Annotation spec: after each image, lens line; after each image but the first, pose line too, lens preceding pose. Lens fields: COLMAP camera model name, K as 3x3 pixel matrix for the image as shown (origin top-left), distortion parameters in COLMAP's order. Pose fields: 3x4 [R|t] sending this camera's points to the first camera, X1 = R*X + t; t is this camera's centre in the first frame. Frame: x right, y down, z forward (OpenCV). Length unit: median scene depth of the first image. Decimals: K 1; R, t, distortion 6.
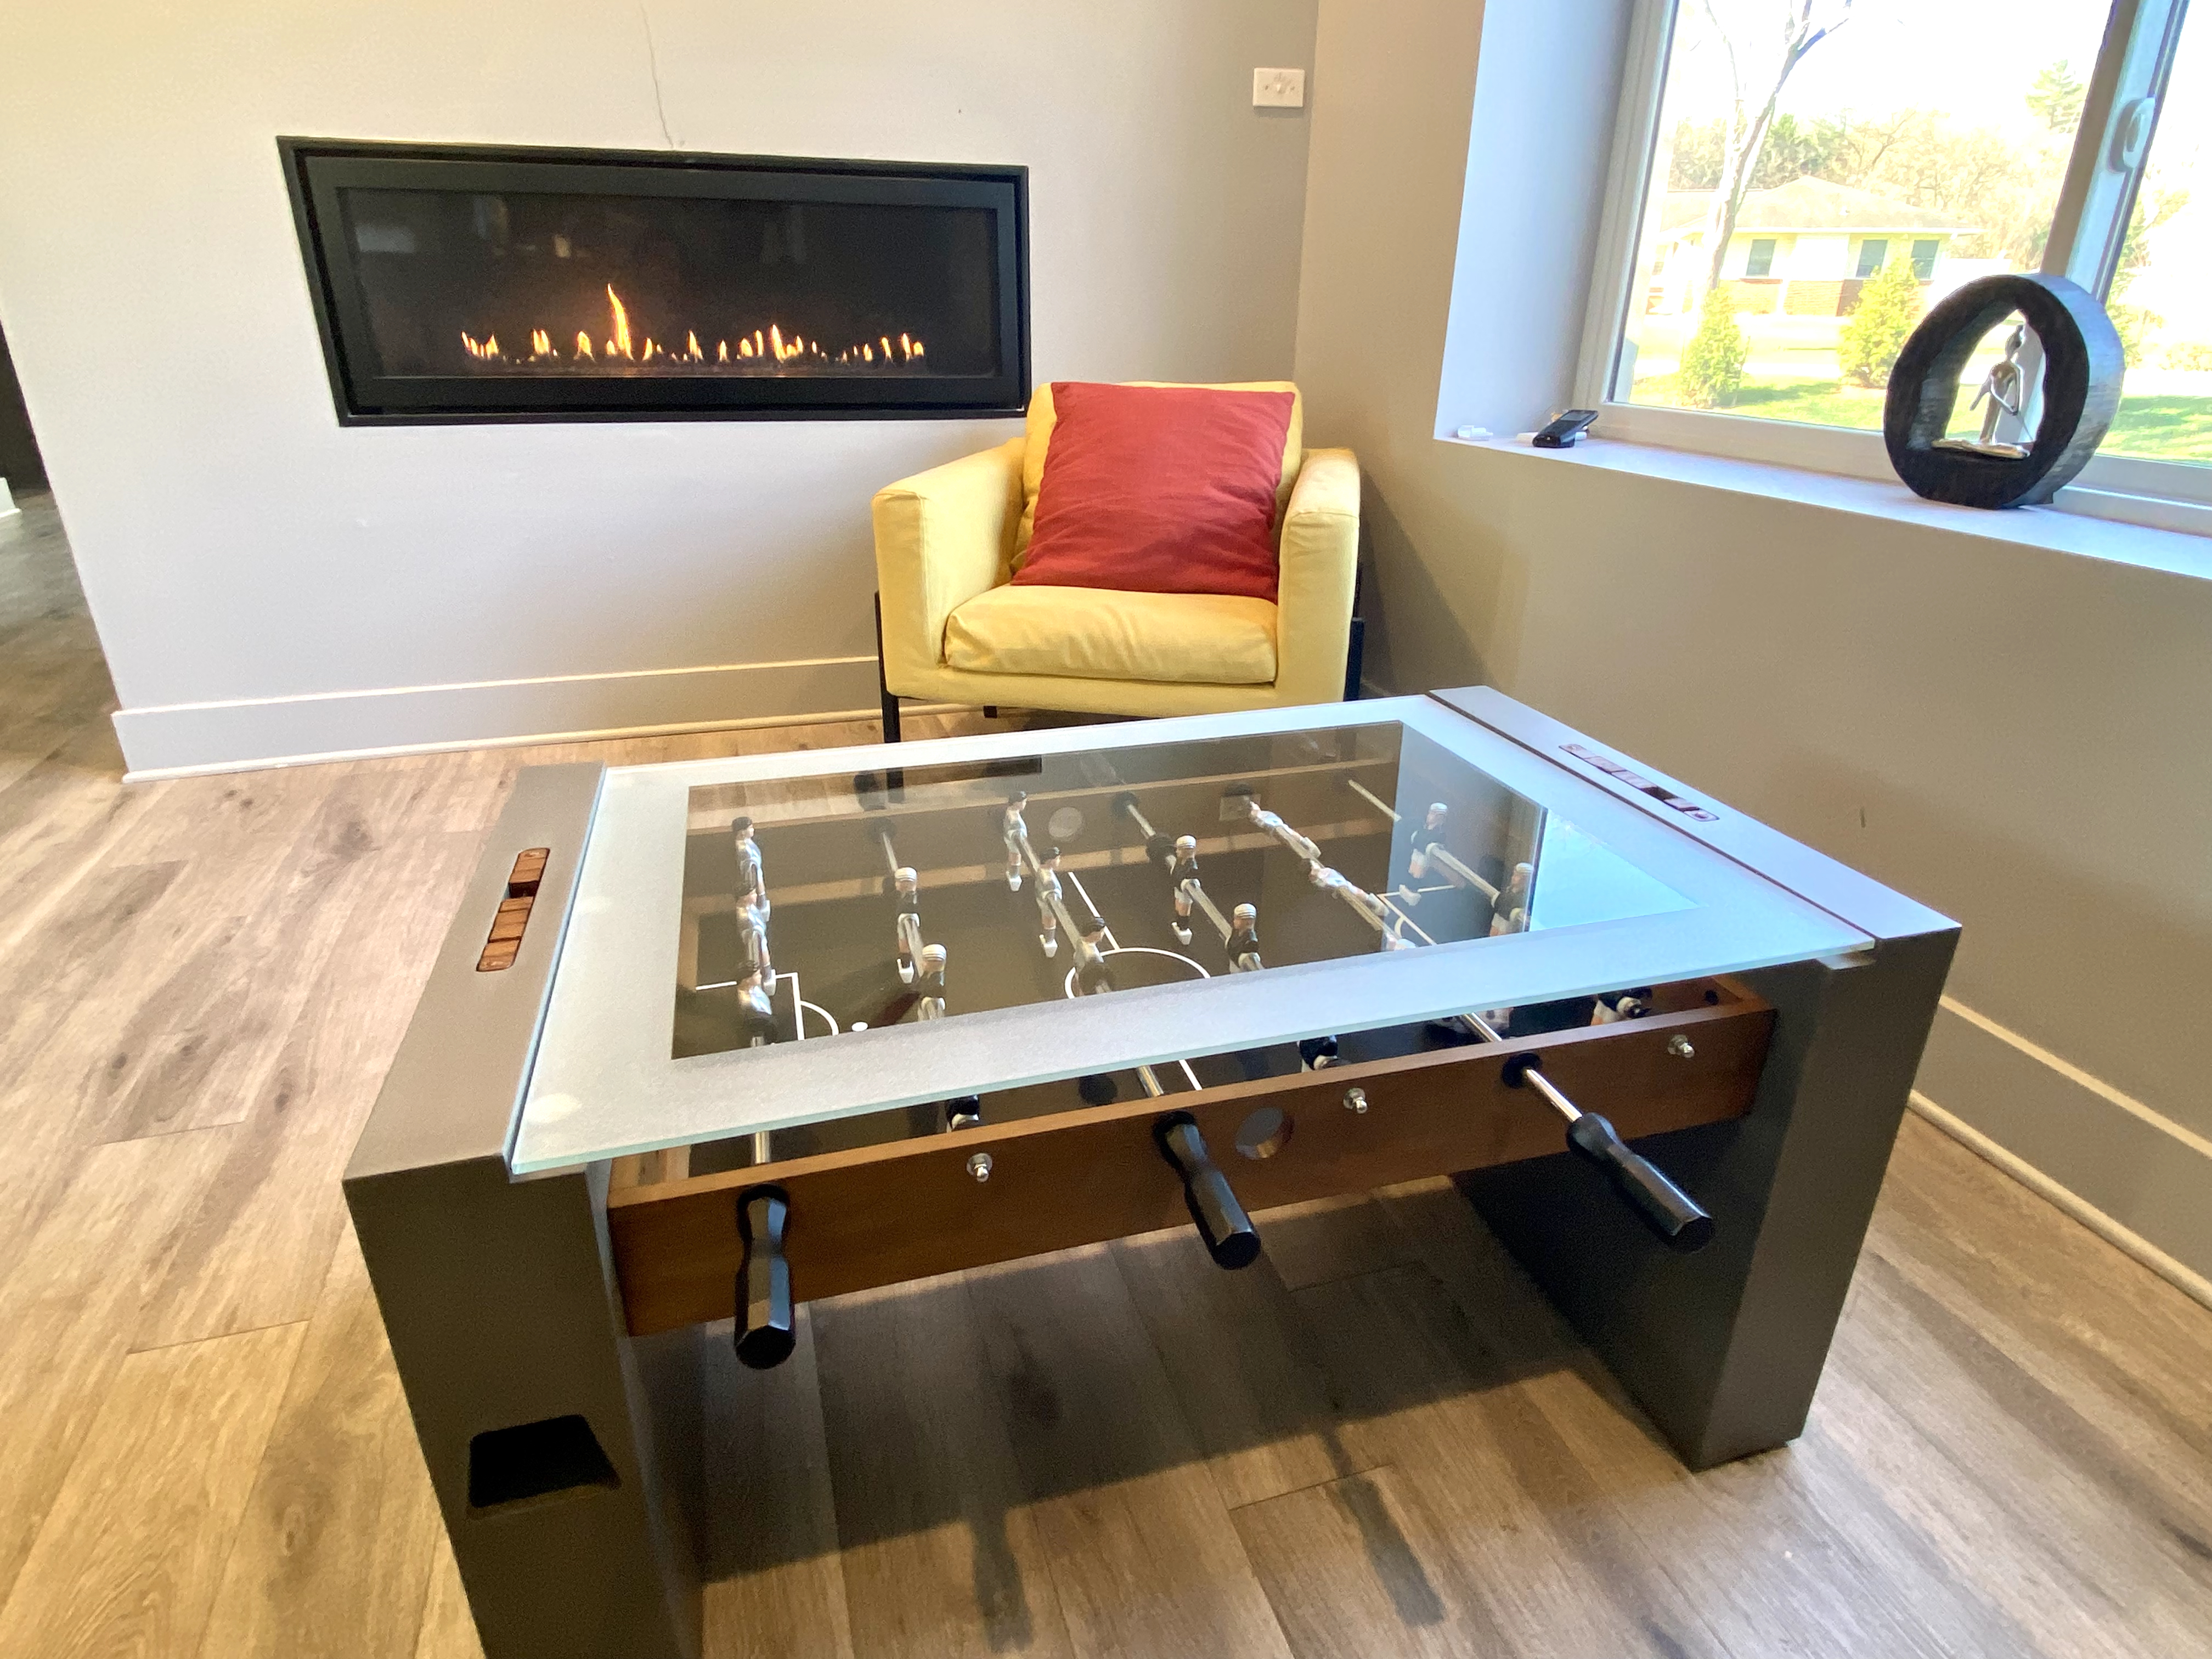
lens RADIAL K [[1205.3, 0, 1106.0], [0, 1205.3, 829.5], [0, 0, 1]] dist [0.113974, -0.115377]
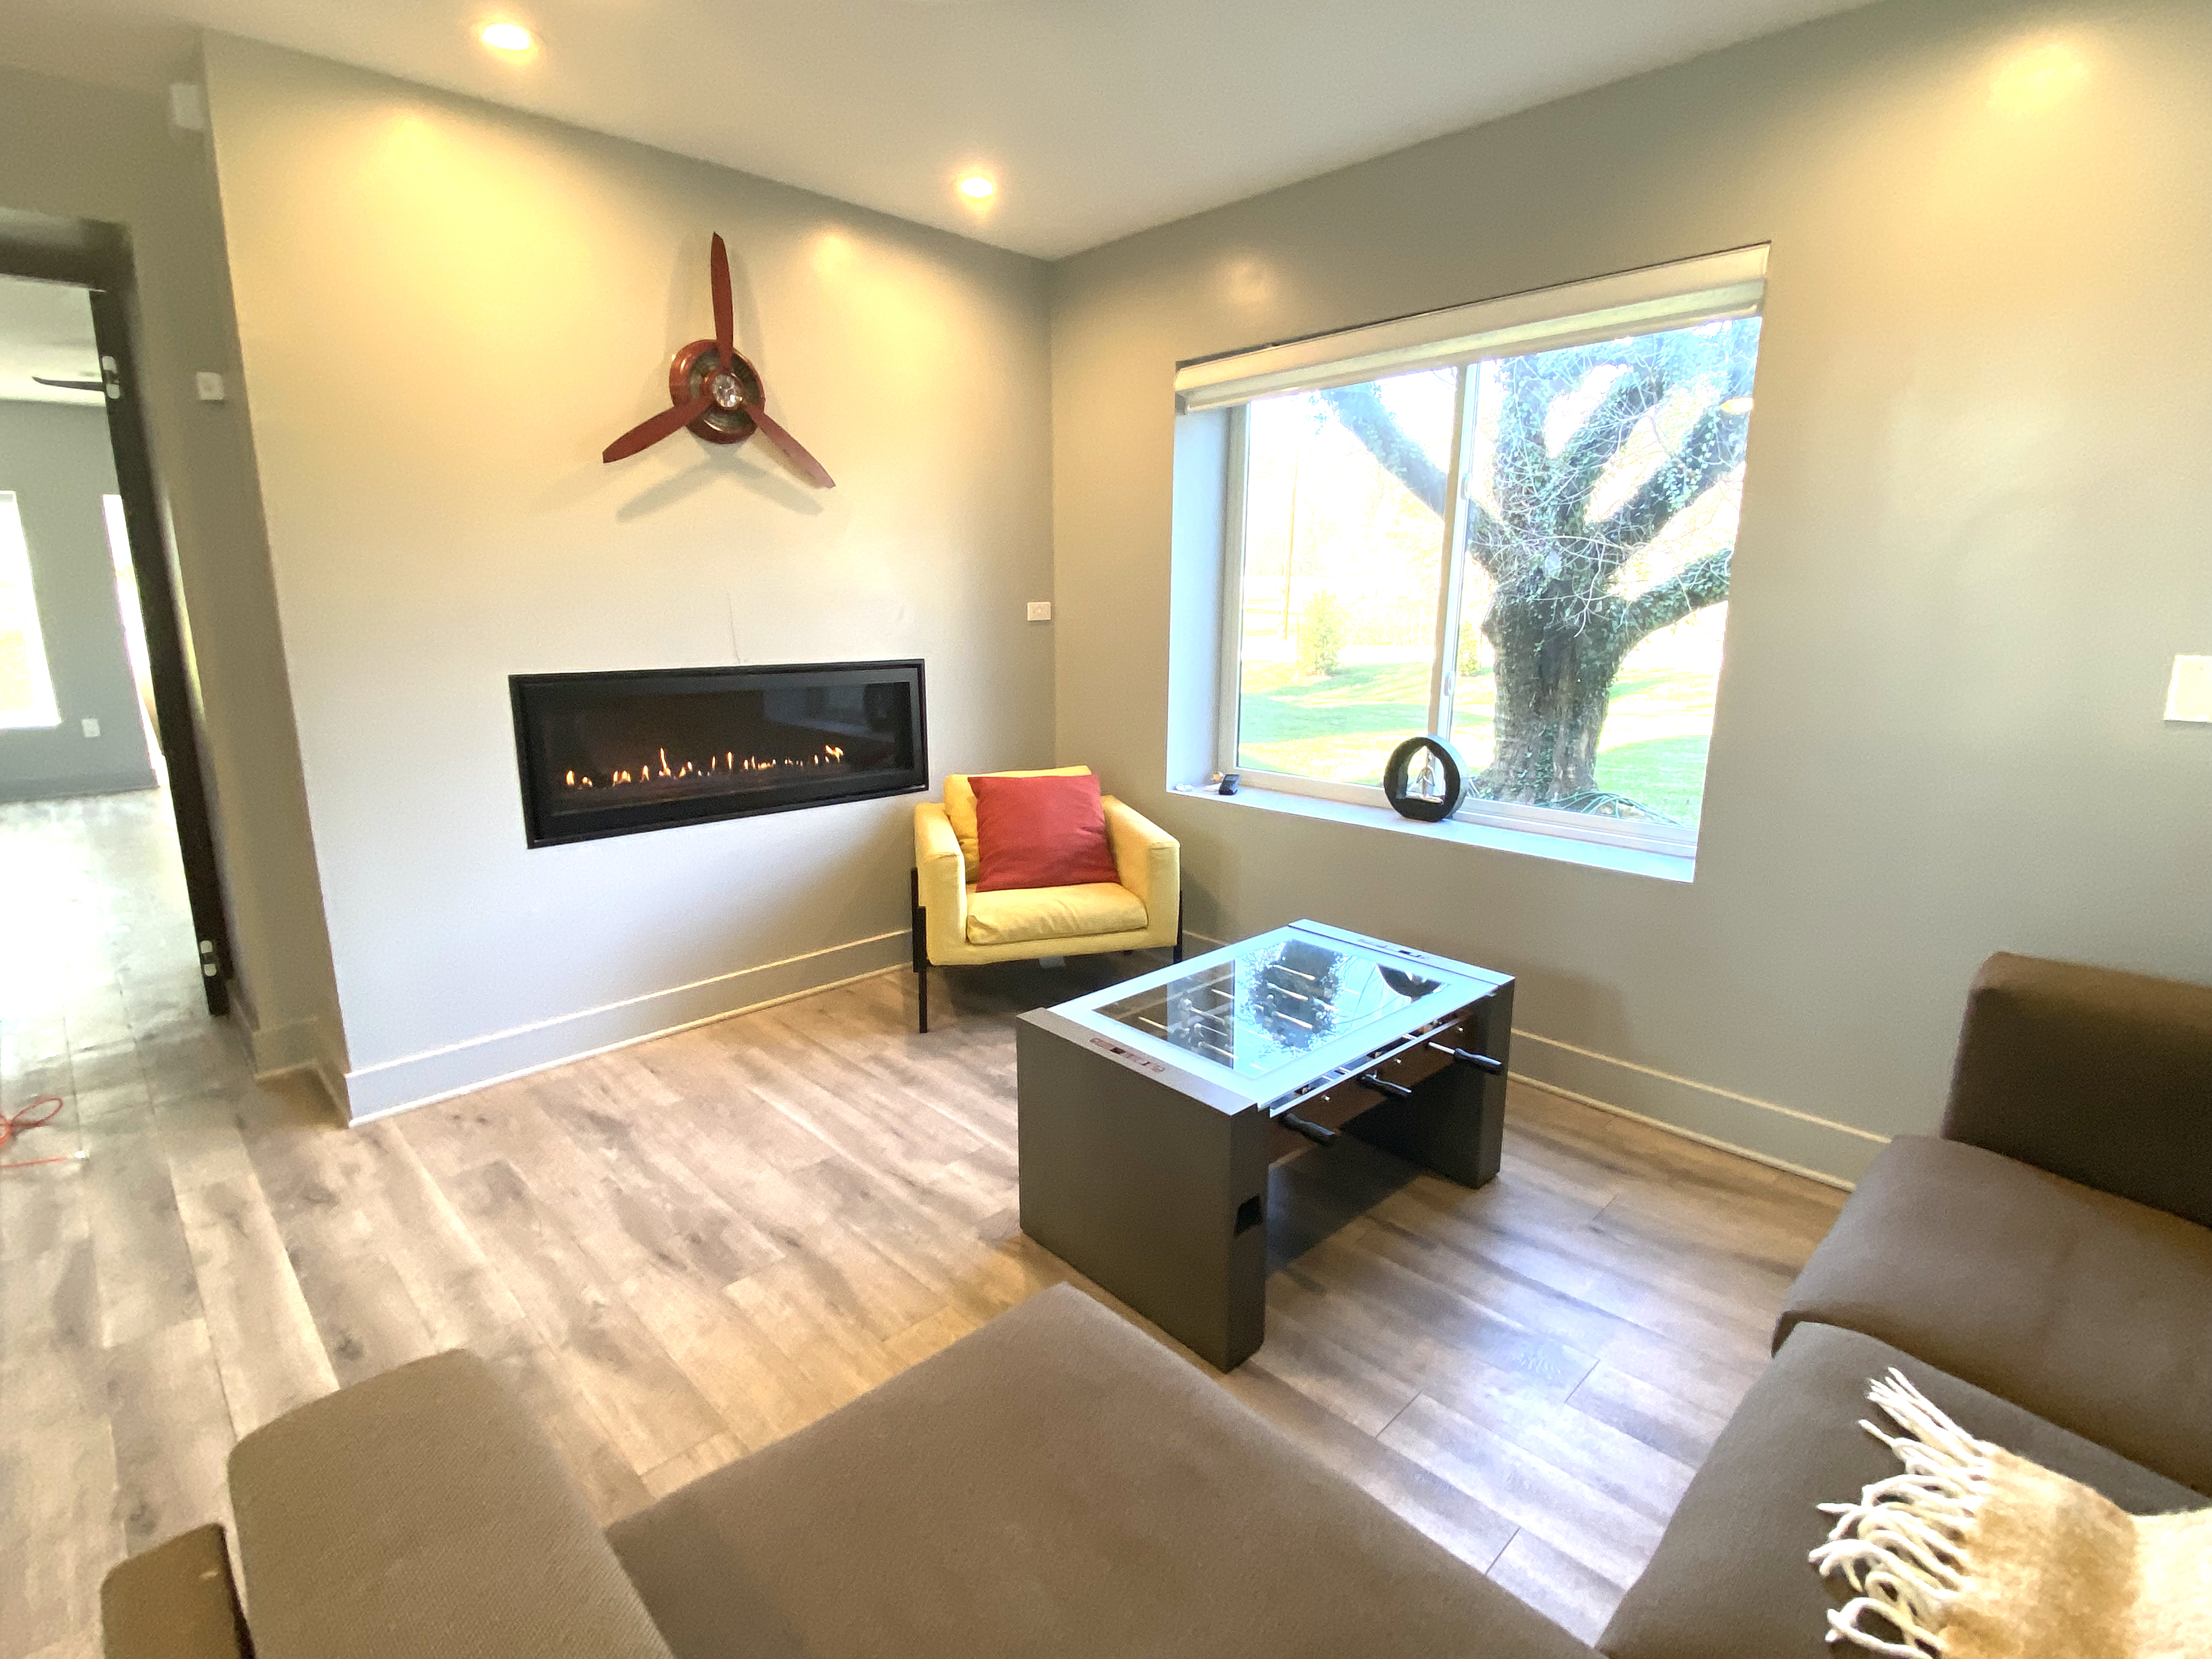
lens RADIAL K [[1096.8, 0, 1106.0], [0, 1096.8, 829.5], [0, 0, 1]] dist [0.046705, -0.000379]
pose [[0.887017, -0.101472, 0.450449, -0.670612], [0.181983, 0.973417, -0.139077, -0.041392], [-0.424362, 0.205338, 0.881903, -0.525012]]
